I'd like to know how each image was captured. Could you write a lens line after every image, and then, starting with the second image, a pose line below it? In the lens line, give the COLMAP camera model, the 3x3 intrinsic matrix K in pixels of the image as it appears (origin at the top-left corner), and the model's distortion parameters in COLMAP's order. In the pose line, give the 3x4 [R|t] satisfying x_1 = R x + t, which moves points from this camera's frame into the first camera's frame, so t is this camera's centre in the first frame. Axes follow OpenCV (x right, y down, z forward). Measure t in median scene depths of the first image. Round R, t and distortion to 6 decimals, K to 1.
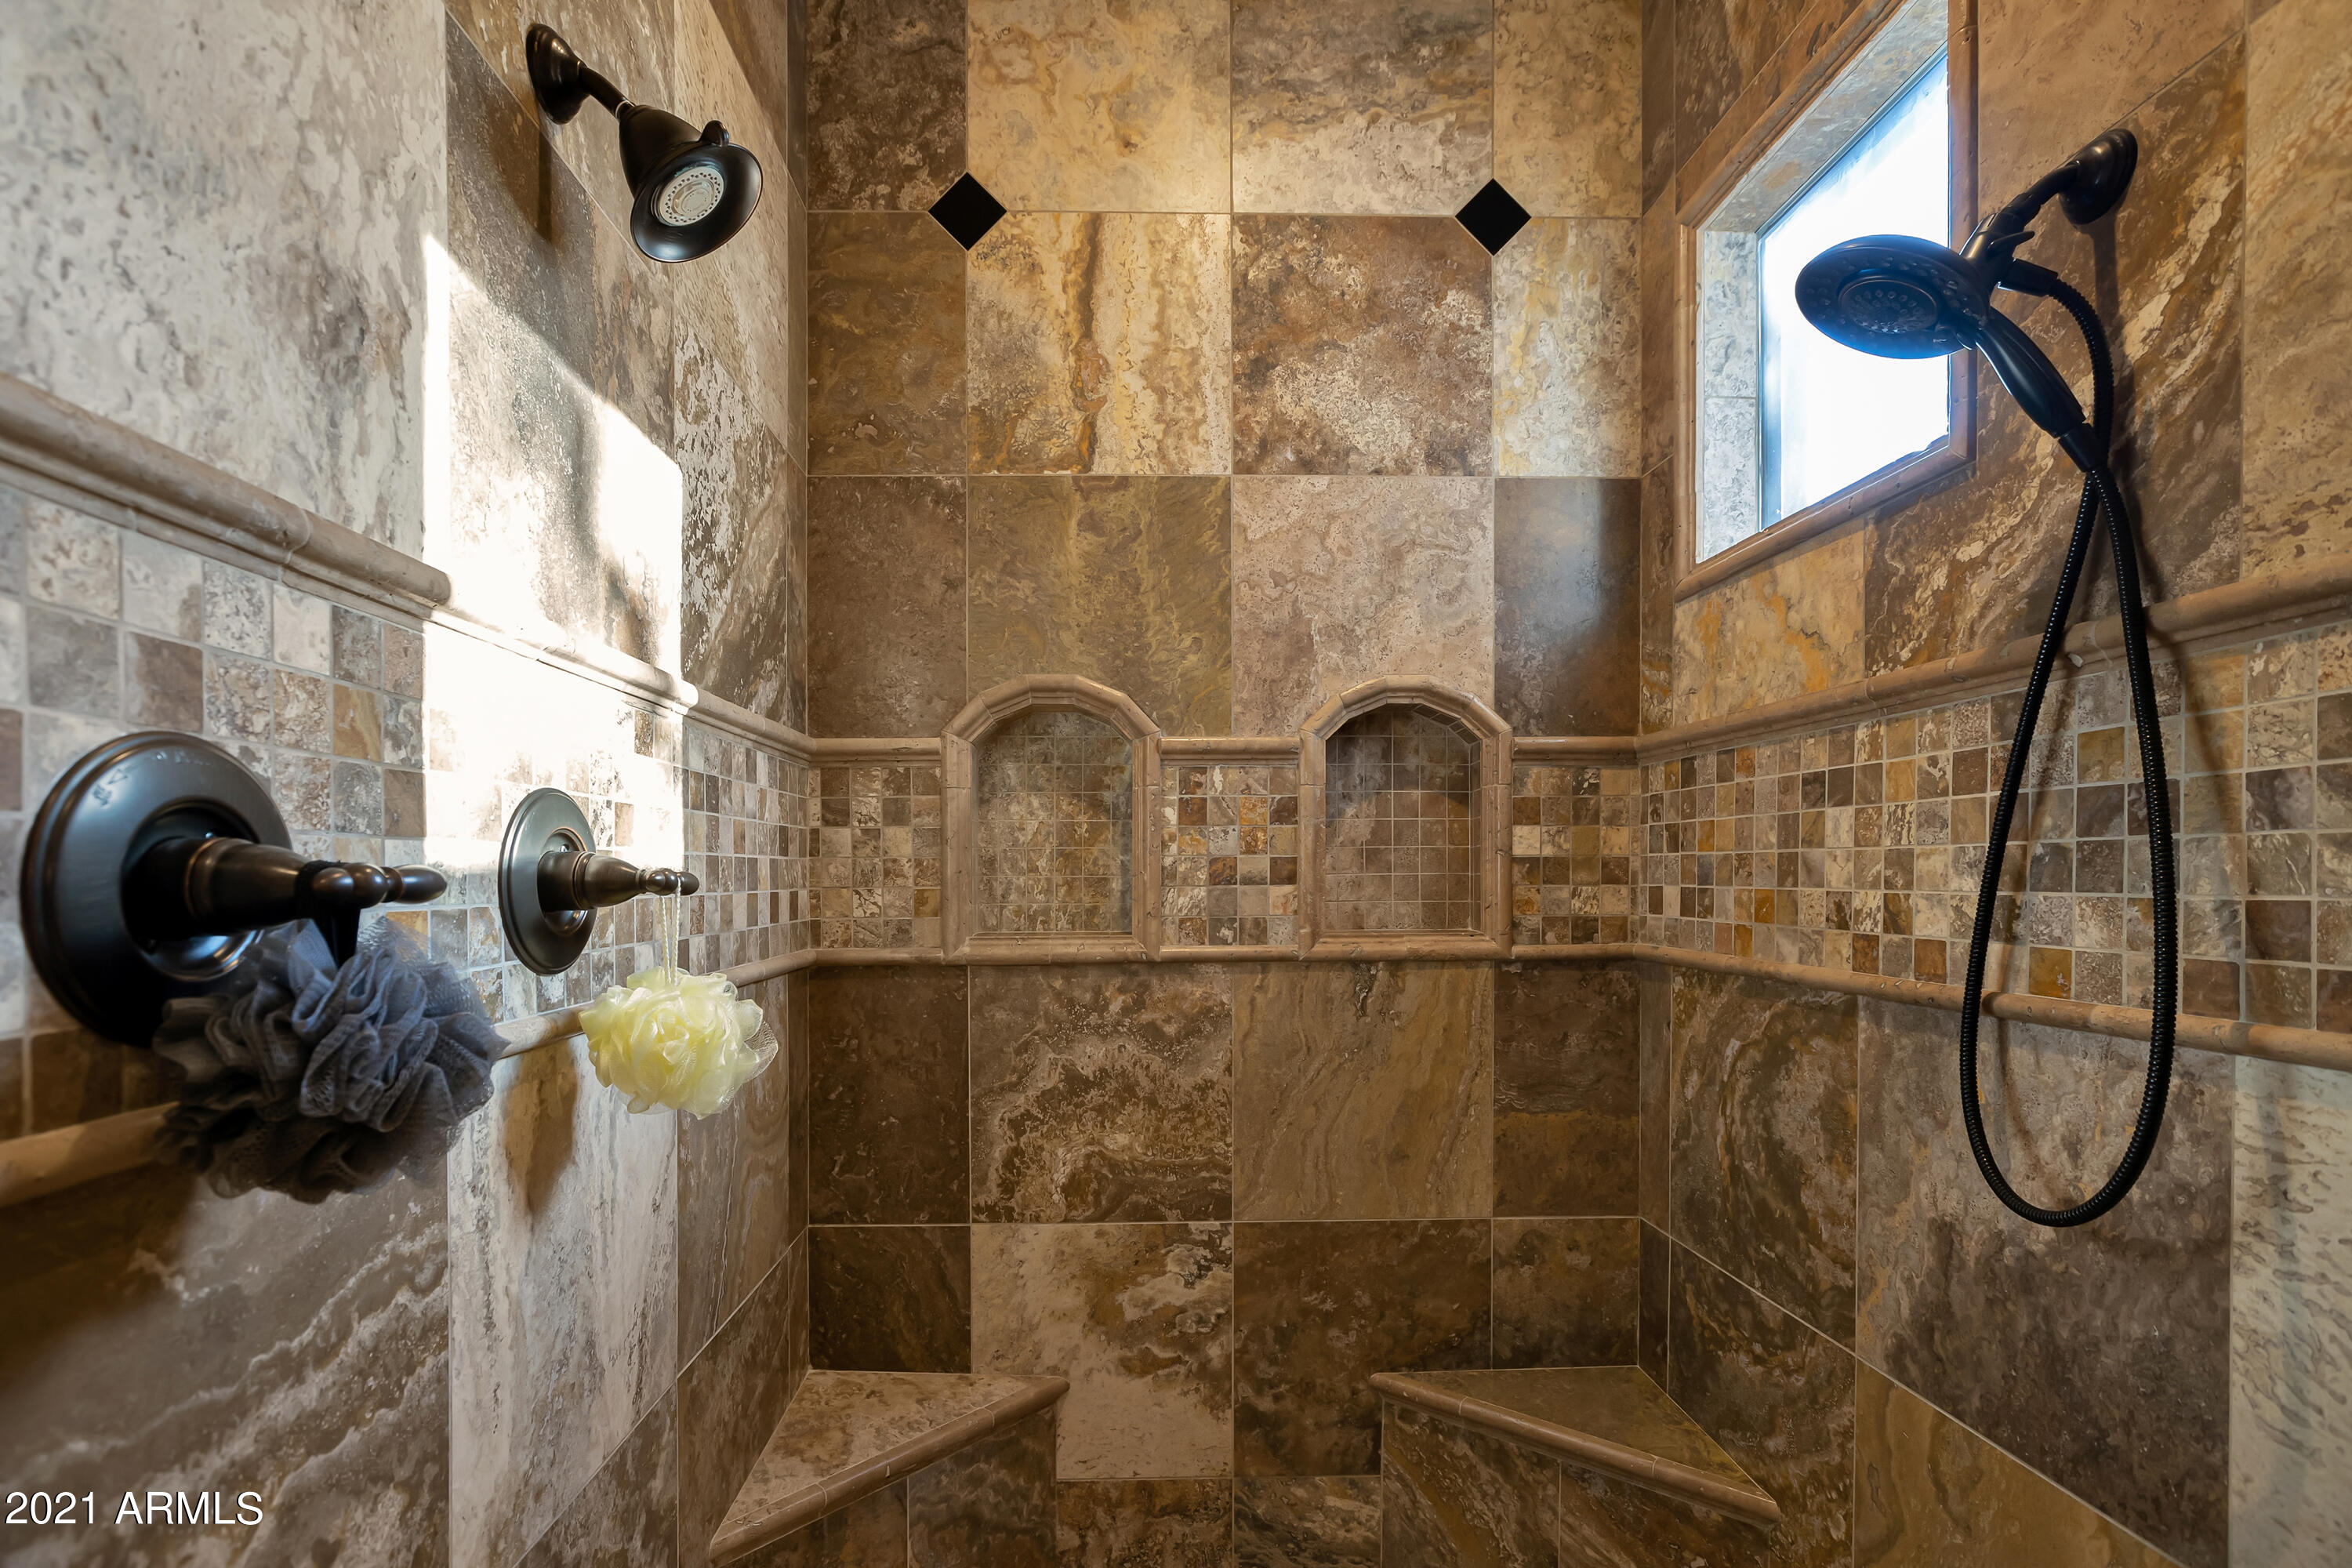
lens RADIAL K [[1109.8, 0, 1170.1], [0, 1109.8, 876.8], [0, 0, 1]] dist [-0.032368, 0.024666]
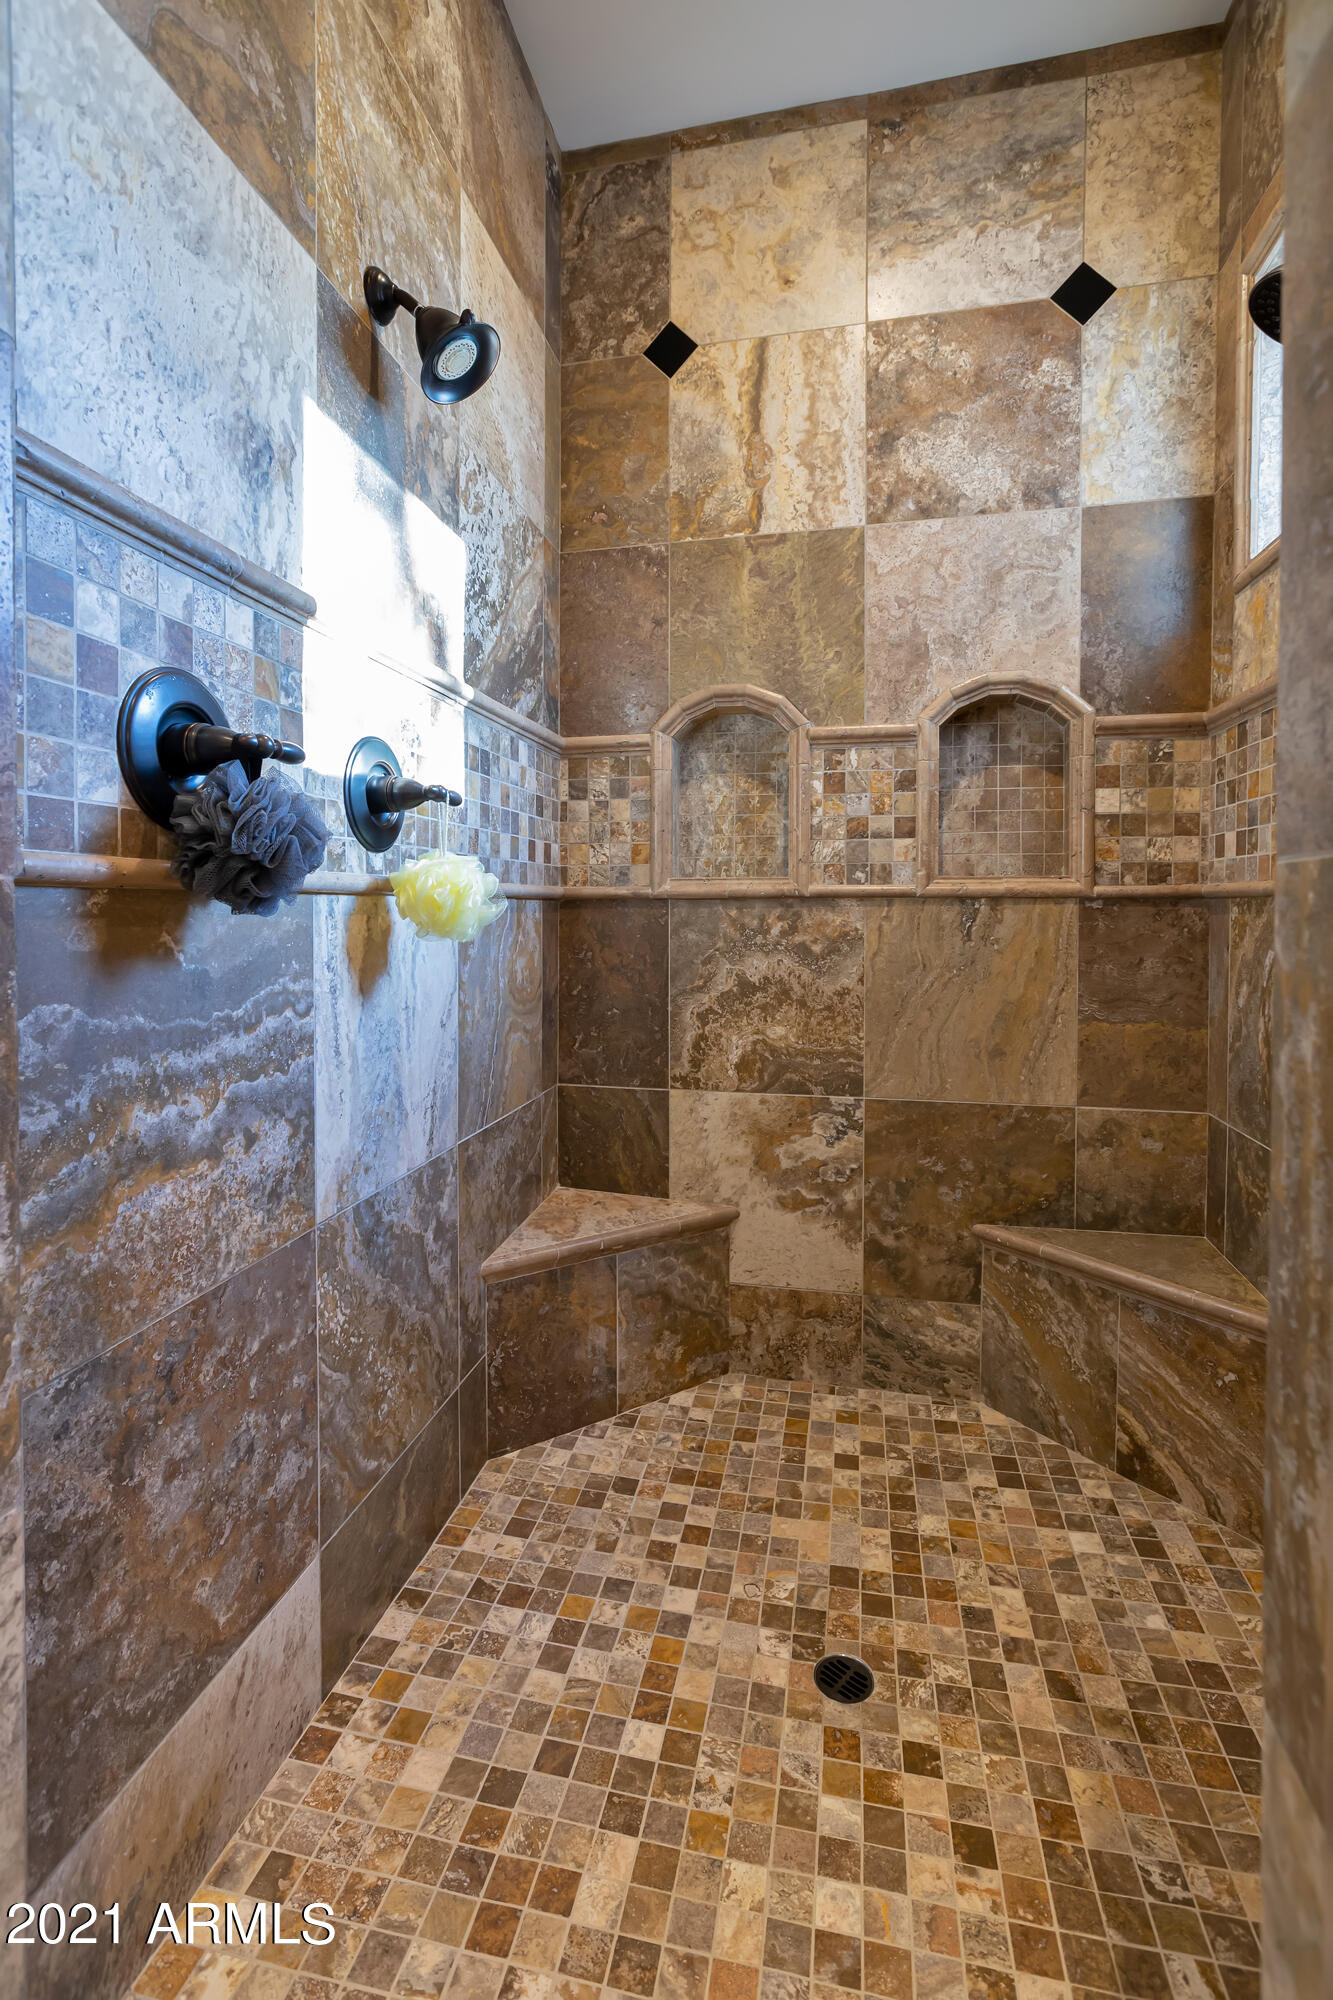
lens RADIAL K [[921.3, 0, 673.5], [0, 921.3, 913.7], [0, 0, 1]] dist [-0.022070, 0.019242]
pose [[0.969226, 0.009521, -0.245988, 0.107477], [-0.007778, 0.999937, 0.008056, 0.089948], [0.246050, -0.005895, 0.969239, -0.111969]]
